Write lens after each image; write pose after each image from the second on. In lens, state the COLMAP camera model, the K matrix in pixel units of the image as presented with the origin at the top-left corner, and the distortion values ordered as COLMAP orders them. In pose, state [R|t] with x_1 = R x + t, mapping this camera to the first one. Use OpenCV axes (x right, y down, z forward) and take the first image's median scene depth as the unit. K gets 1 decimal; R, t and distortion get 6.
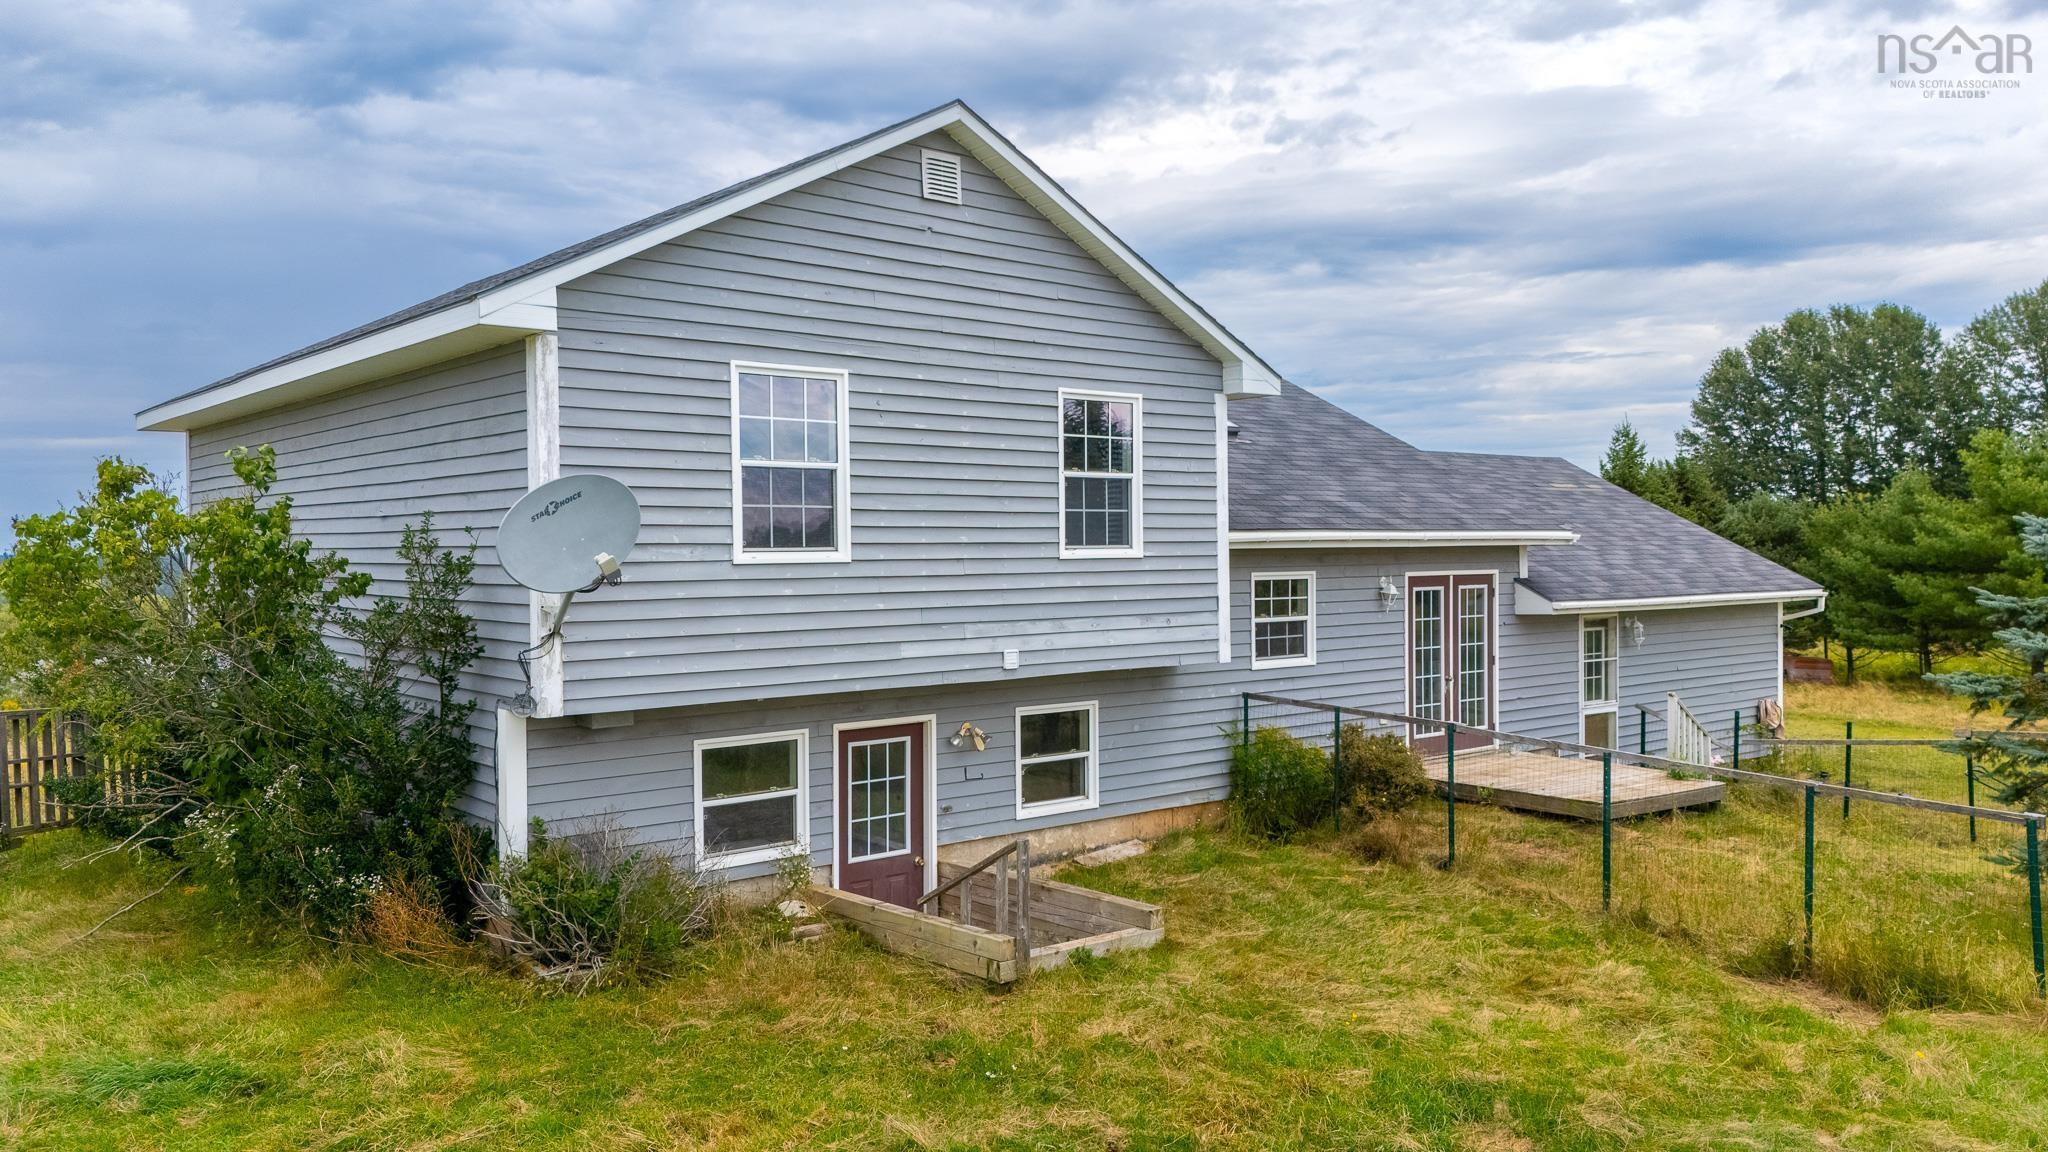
lens RADIAL K [[1500.5, 0, 1024.0], [0, 1500.5, 576.0], [0, 0, 1]] dist [0.069544, -0.048431]
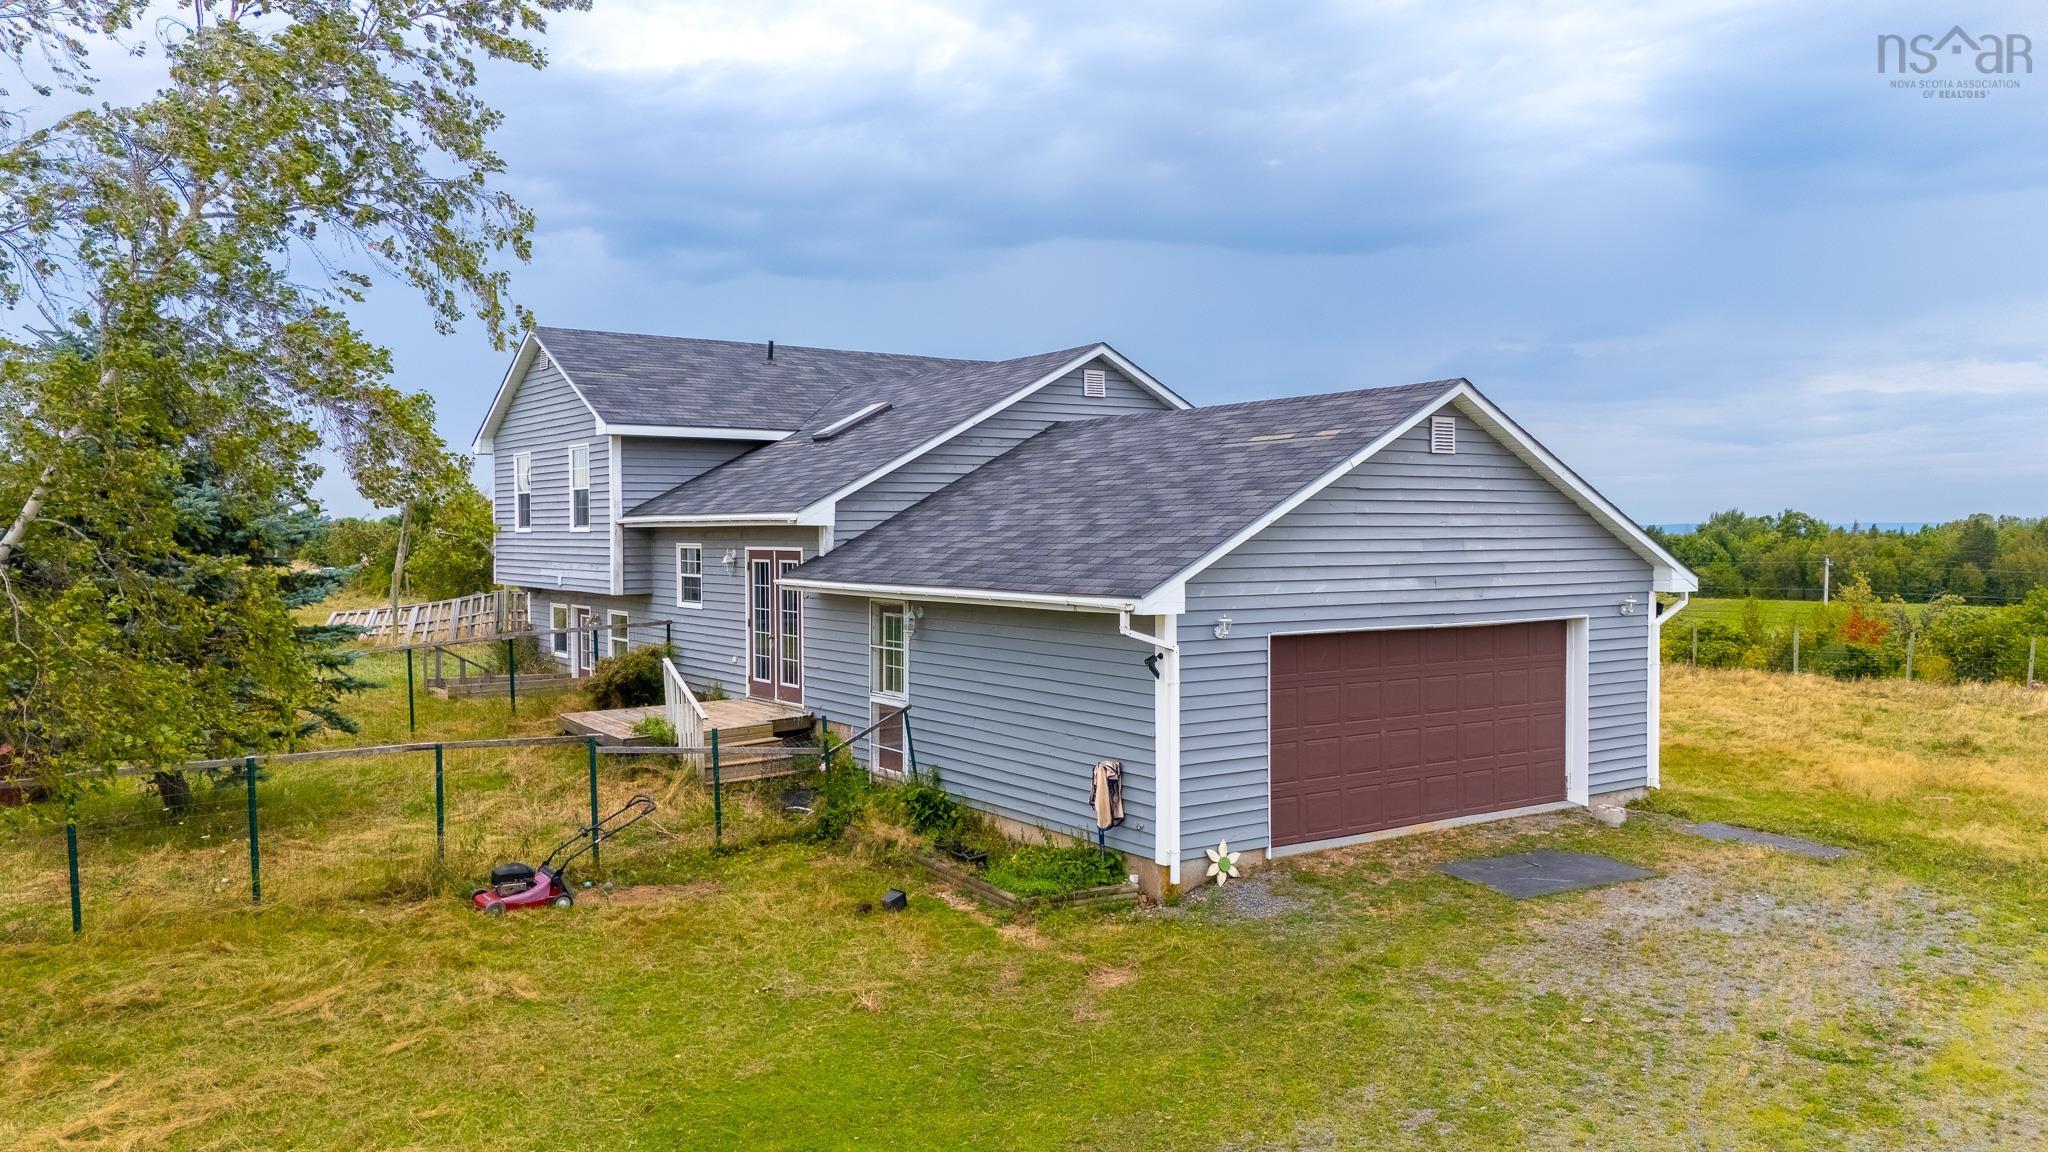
lens RADIAL K [[1500.5, 0, 1024.0], [0, 1500.5, 576.0], [0, 0, 1]] dist [0.069544, -0.048431]
pose [[-0.077093, 0.044303, -0.996039, 1.458951], [-0.008039, 0.998952, 0.045054, -0.035664], [0.996991, 0.011480, -0.076656, 1.299585]]
